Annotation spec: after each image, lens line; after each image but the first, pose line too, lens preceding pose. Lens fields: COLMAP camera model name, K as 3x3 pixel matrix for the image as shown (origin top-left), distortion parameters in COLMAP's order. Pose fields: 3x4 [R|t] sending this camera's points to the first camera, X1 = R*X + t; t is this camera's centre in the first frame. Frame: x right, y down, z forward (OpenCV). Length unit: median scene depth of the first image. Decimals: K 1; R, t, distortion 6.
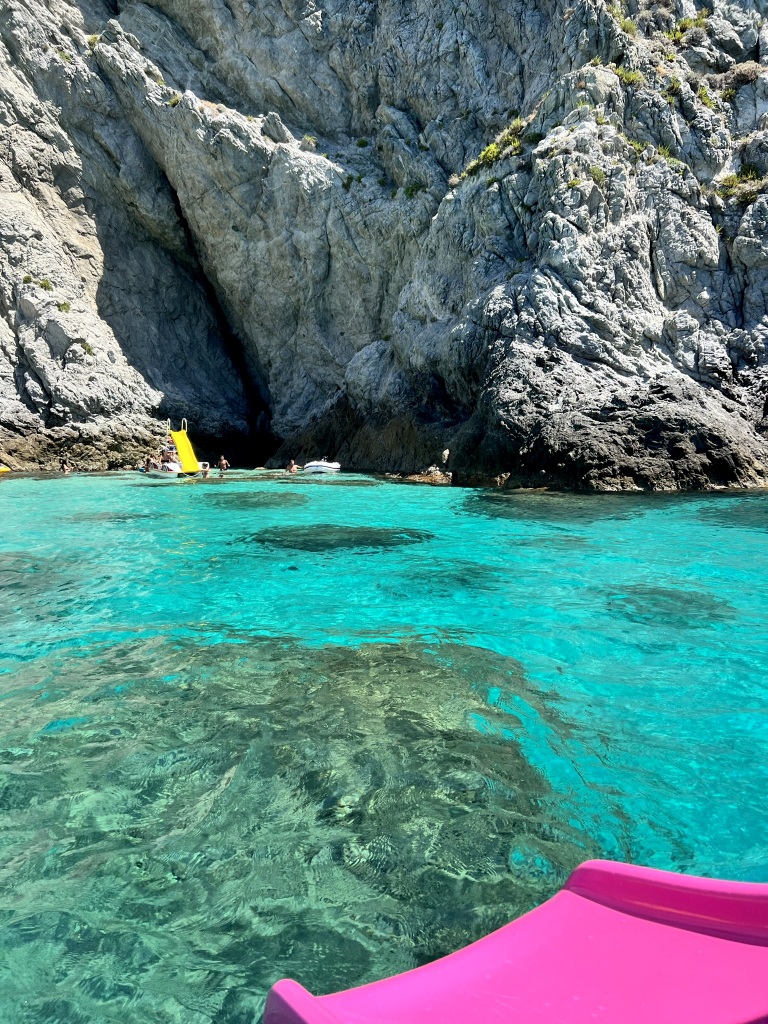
lens RADIAL K [[772.0, 0, 398.0], [0, 772.0, 510.8], [0, 0, 1]] dist [0.027550, -0.026607]
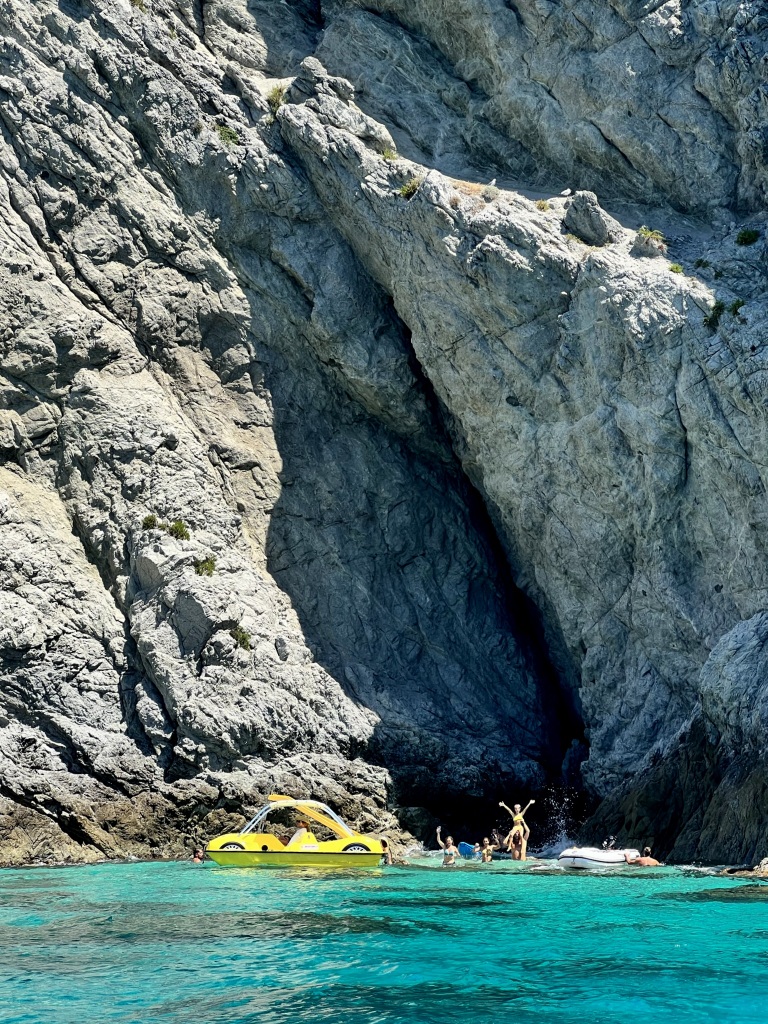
lens RADIAL K [[2319.2, 0, 426.7], [0, 2319.2, 548.0], [0, 0, 1]] dist [0.150426, 0.000000]
pose [[0.954055, -0.028142, -0.298306, 0.220194], [-0.029925, 0.981652, -0.188317, 0.036632], [0.298132, 0.188592, 0.935708, -0.519121]]
